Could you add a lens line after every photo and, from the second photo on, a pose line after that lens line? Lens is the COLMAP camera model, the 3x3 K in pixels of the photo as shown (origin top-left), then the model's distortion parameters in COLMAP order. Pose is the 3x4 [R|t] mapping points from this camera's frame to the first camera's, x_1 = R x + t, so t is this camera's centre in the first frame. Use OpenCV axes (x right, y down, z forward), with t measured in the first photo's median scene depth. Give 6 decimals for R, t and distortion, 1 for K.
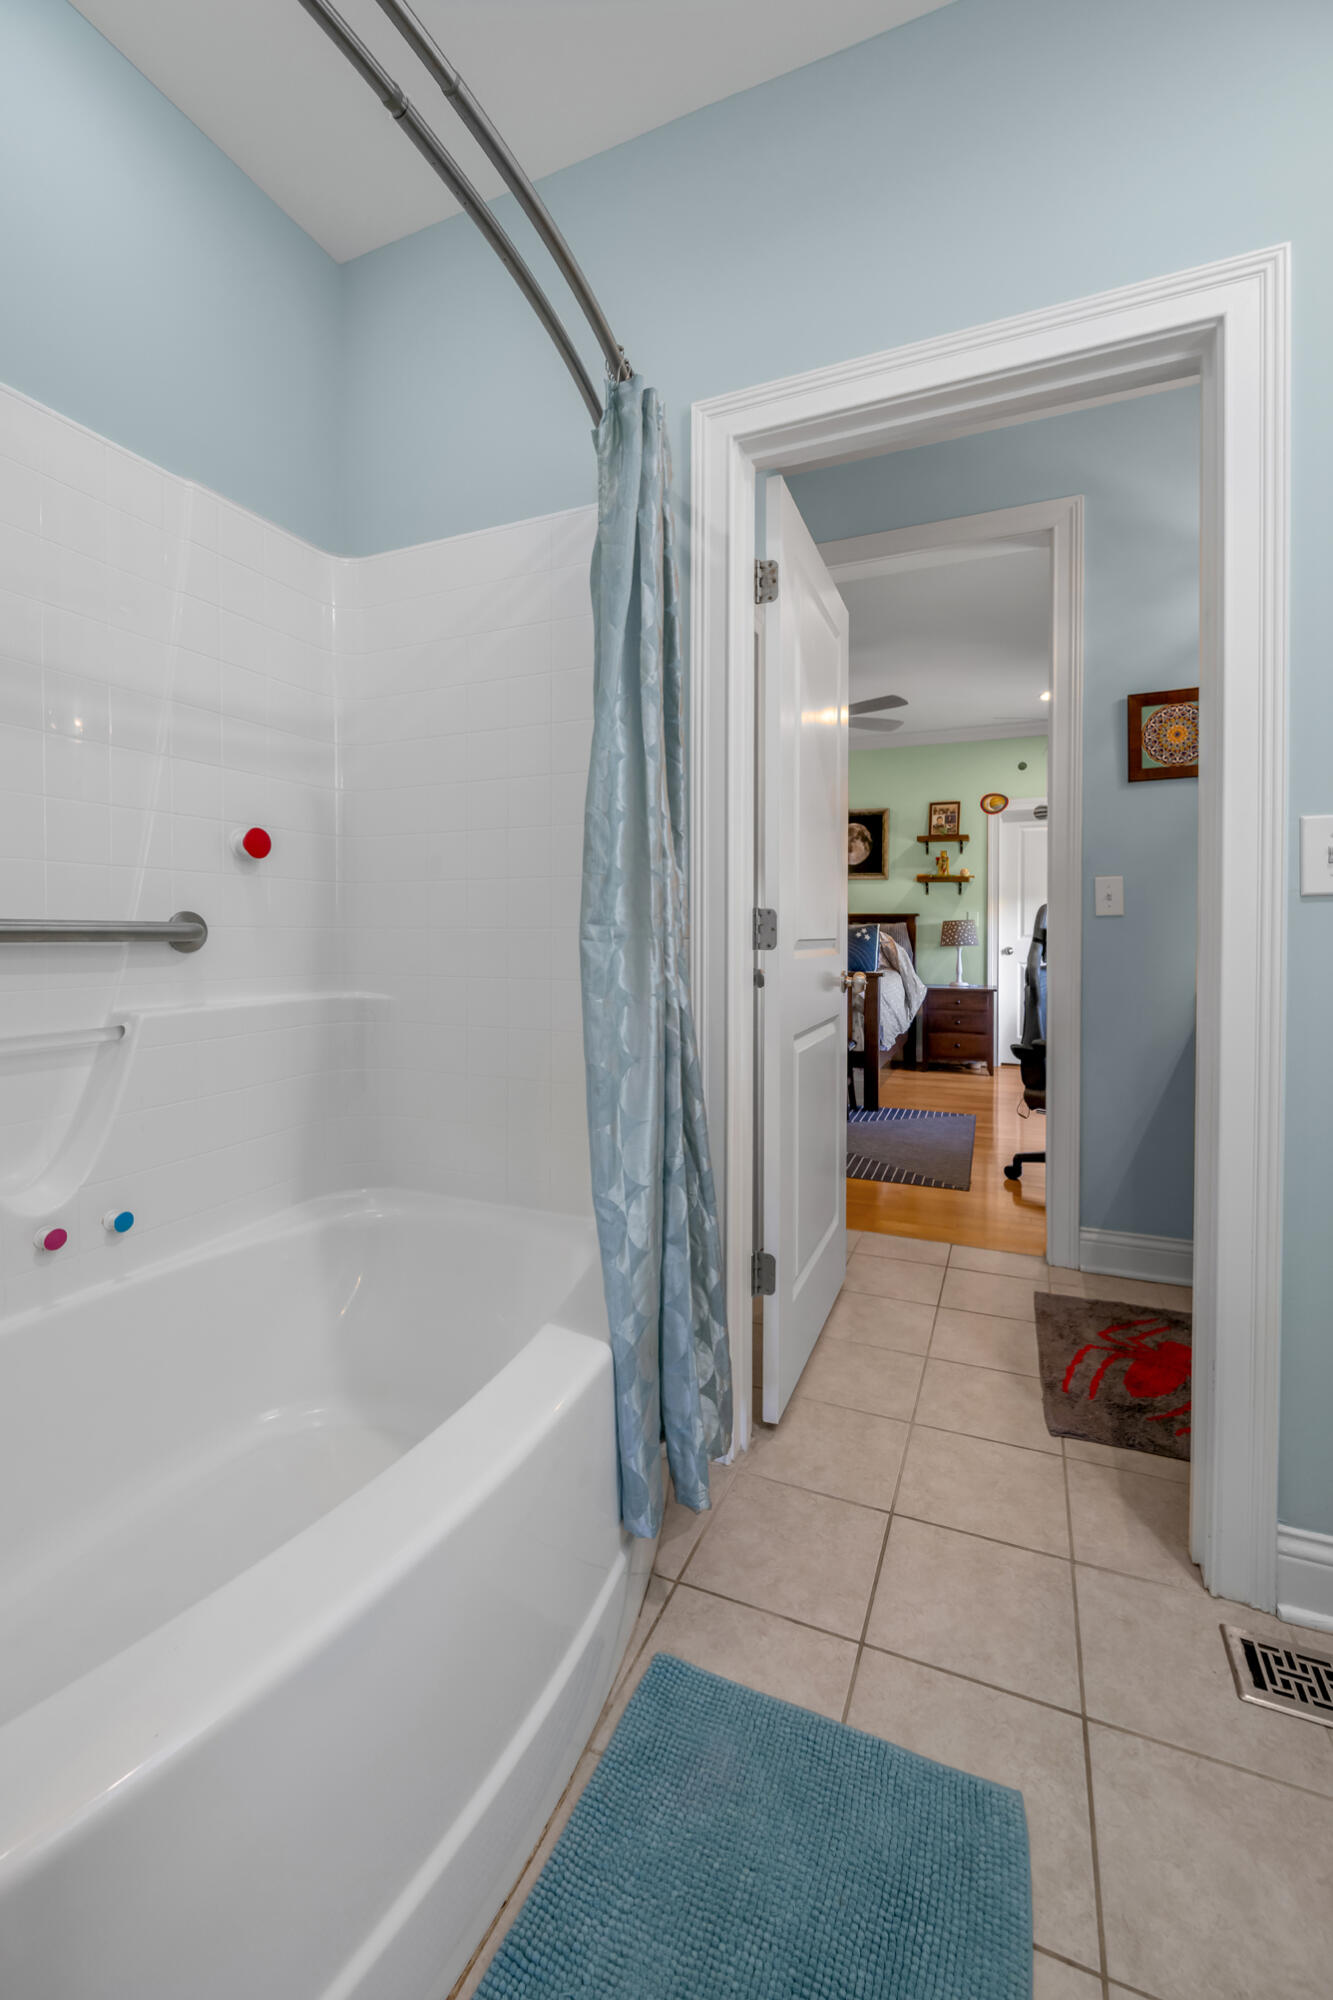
lens RADIAL K [[818.1, 0, 675.5], [0, 818.1, 941.6], [0, 0, 1]] dist [-0.003810, -0.000348]
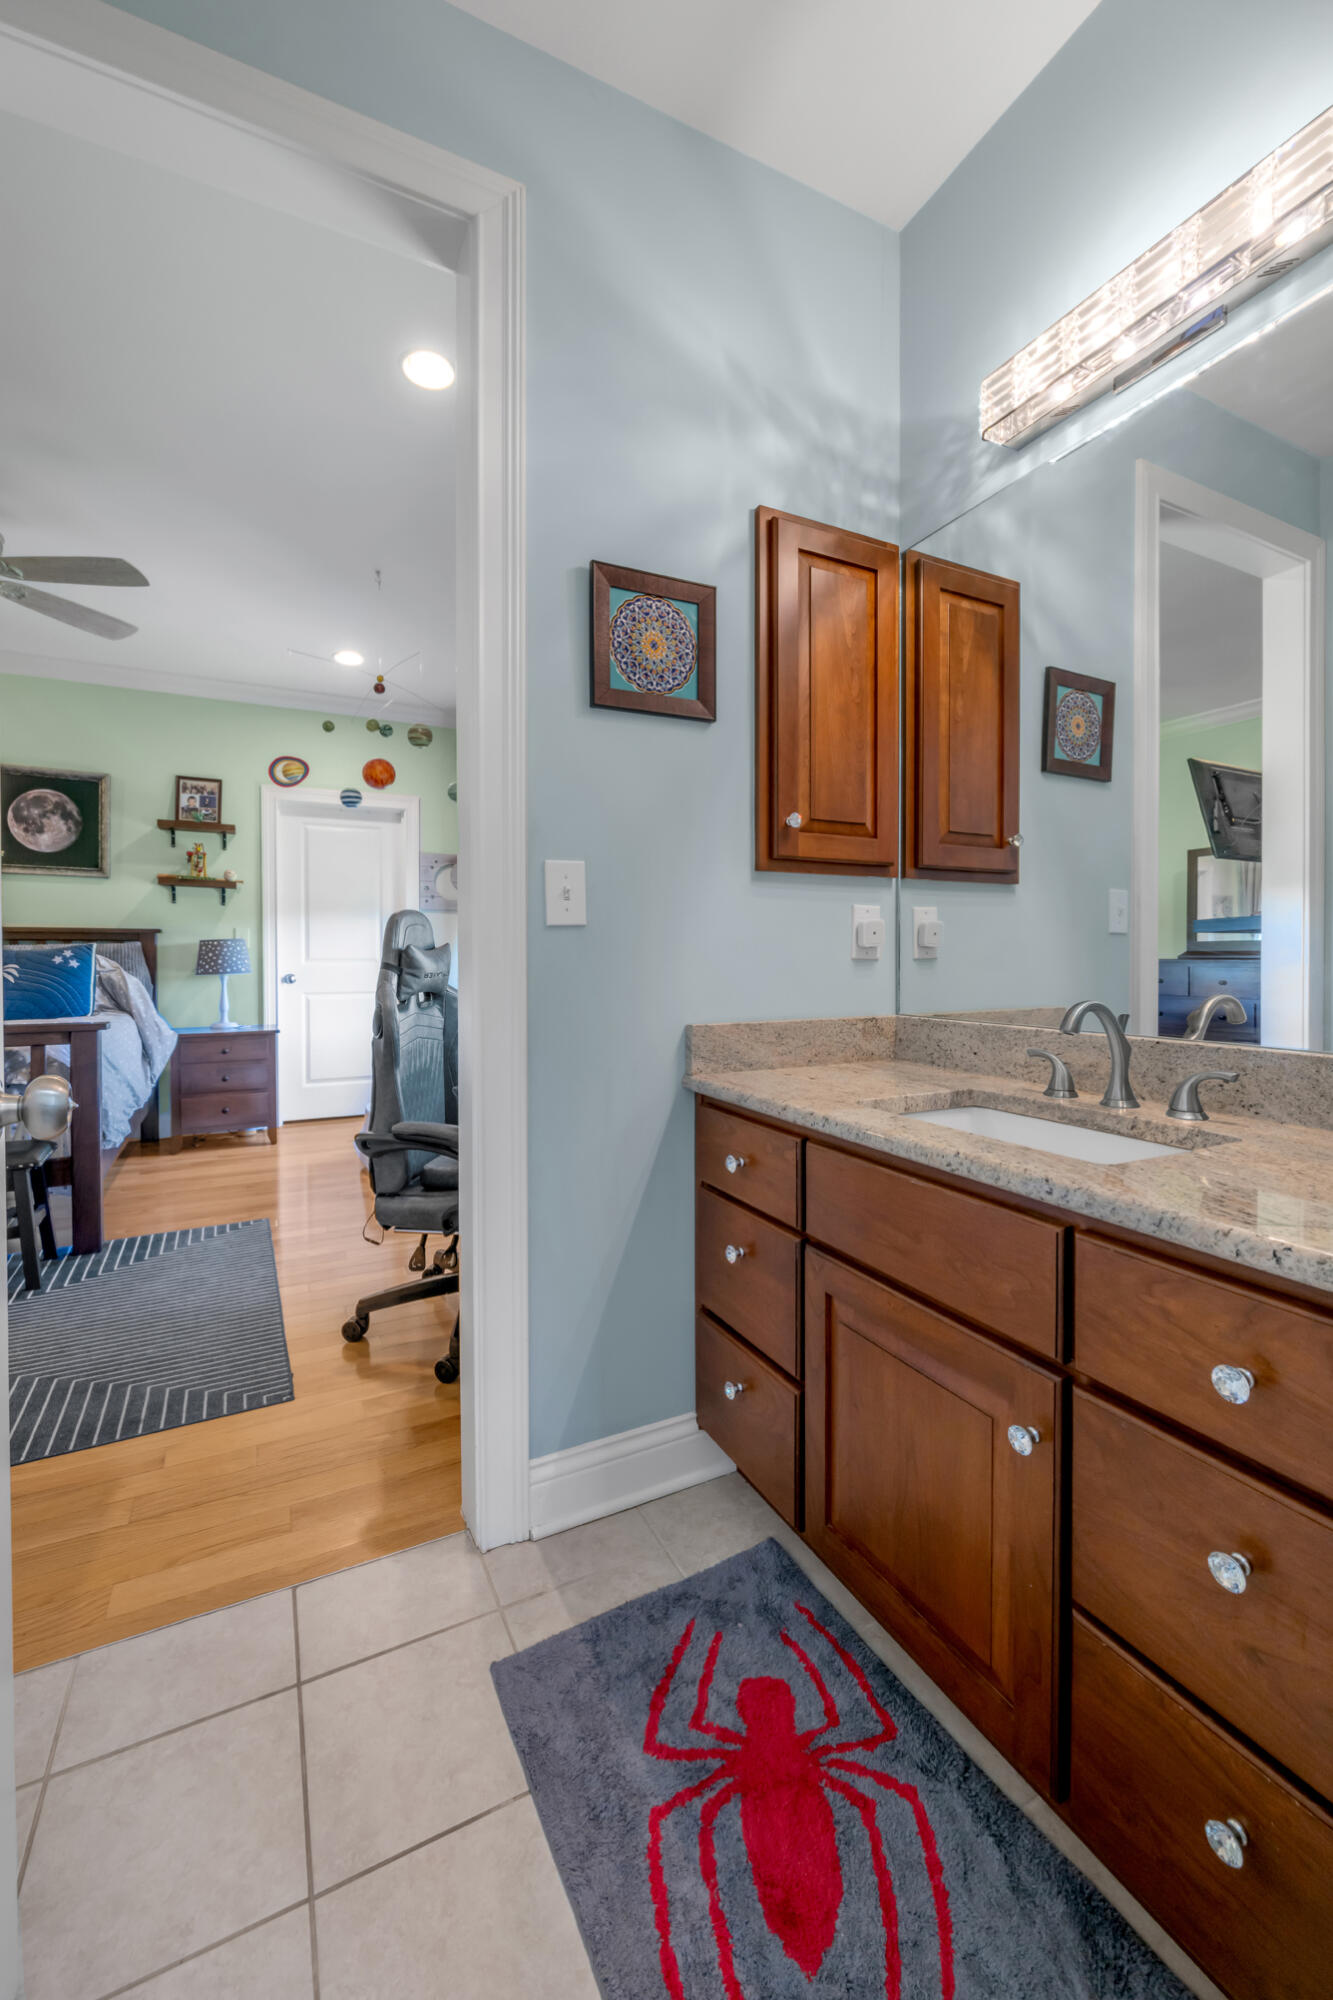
lens RADIAL K [[808.1, 0, 671.3], [0, 808.1, 963.1], [0, 0, 1]] dist [-0.002610, 0.000283]
pose [[0.646278, -0.011871, 0.763010, 0.069985], [0.013096, 0.999904, 0.004464, -0.003207], [-0.762990, 0.007107, 0.646371, 0.301177]]
